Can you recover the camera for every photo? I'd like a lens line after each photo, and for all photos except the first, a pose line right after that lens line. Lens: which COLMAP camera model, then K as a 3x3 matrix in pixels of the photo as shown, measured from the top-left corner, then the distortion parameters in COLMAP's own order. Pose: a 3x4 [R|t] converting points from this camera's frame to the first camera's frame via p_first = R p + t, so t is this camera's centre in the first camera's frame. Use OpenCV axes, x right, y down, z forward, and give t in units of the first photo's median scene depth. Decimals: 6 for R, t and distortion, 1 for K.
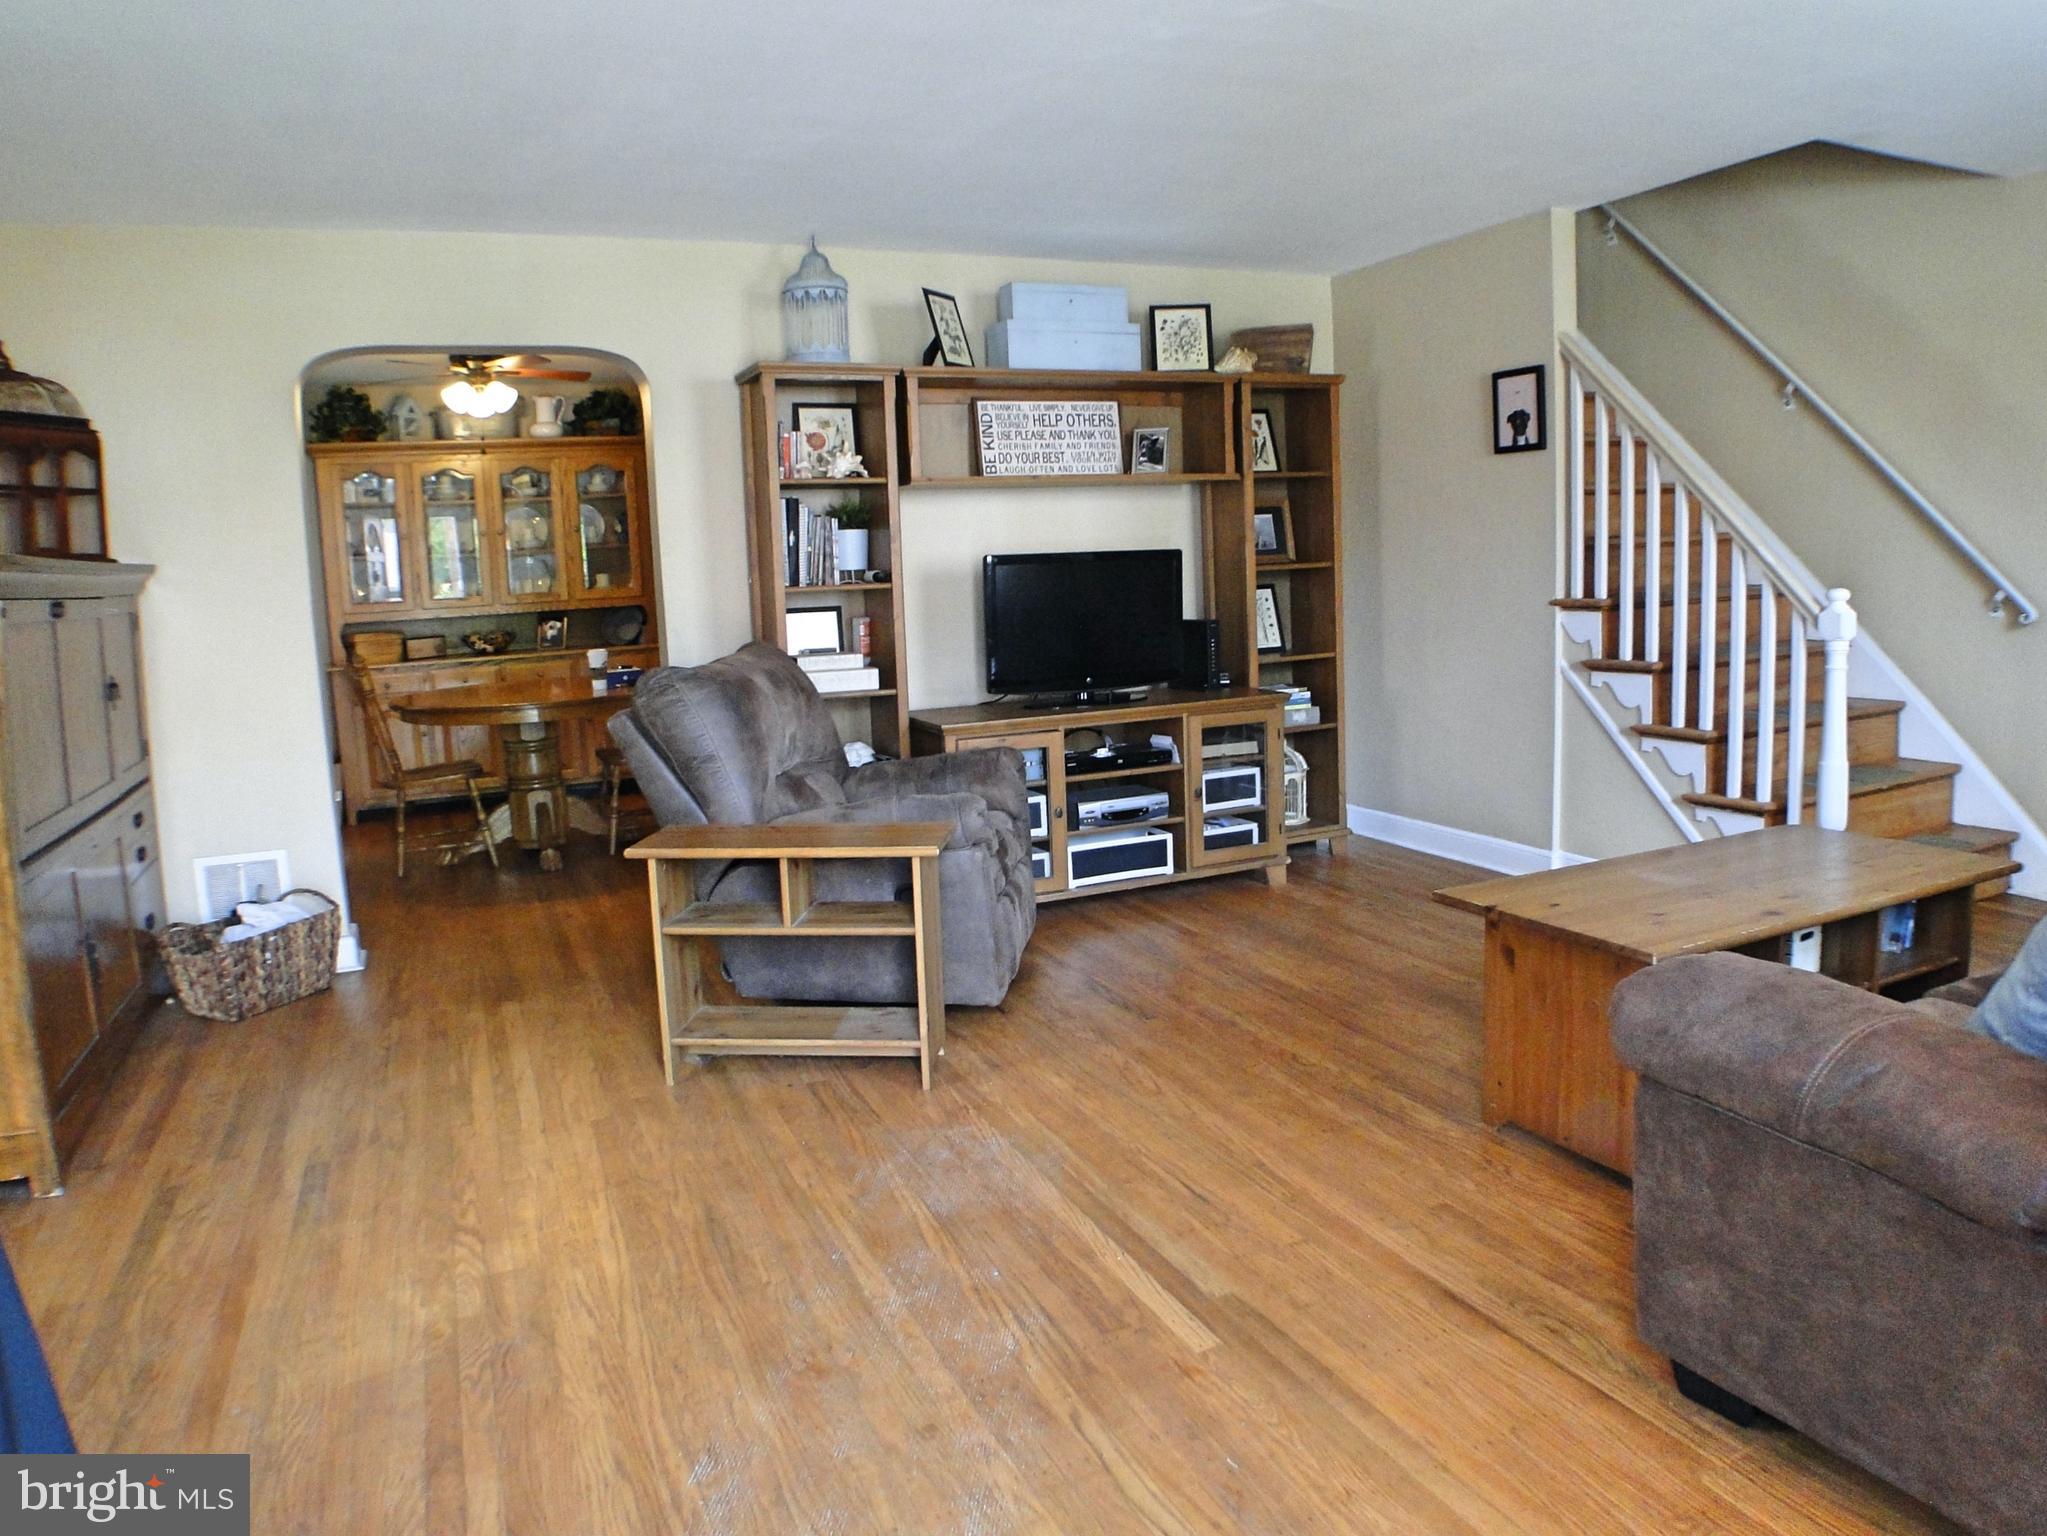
lens RADIAL K [[1349.2, 0, 1023.5], [0, 1349.2, 768.0], [0, 0, 1]] dist [-0.131158, 0.025628]
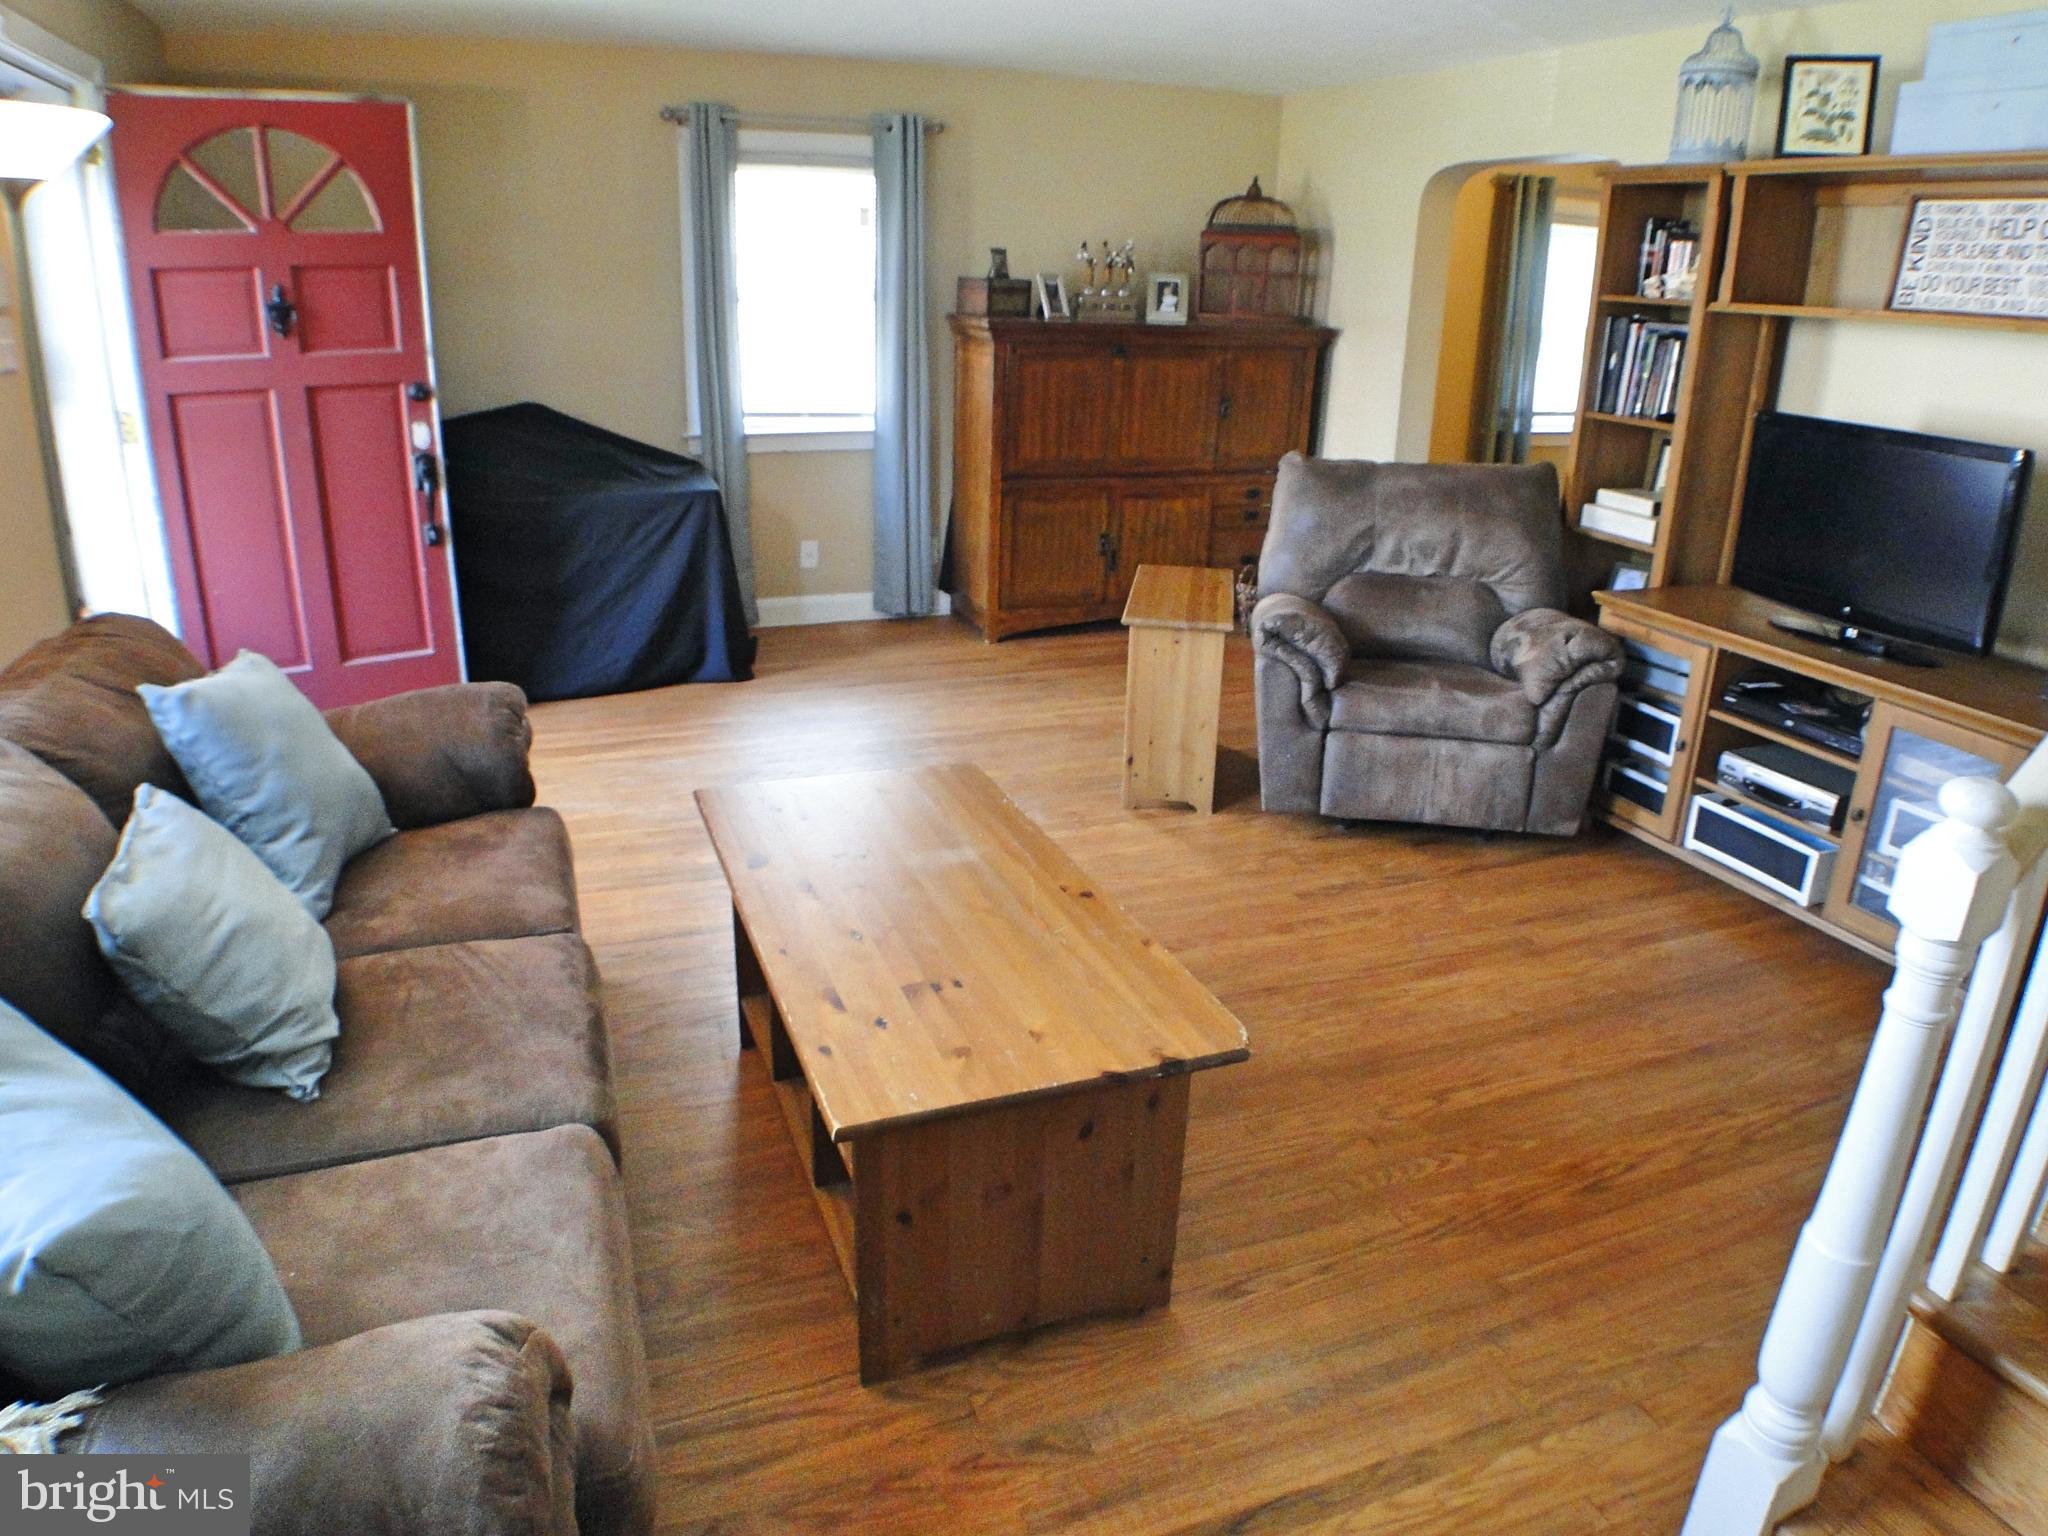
lens RADIAL K [[1325.8, 0, 1033.8], [0, 1325.8, 769.5], [0, 0, 1]] dist [-0.132101, 0.028756]
pose [[-0.041612, 0.381605, -0.923388, 0.755340], [-0.169388, 0.908116, 0.382927, -0.181352], [0.984671, 0.172345, 0.026851, 0.617498]]
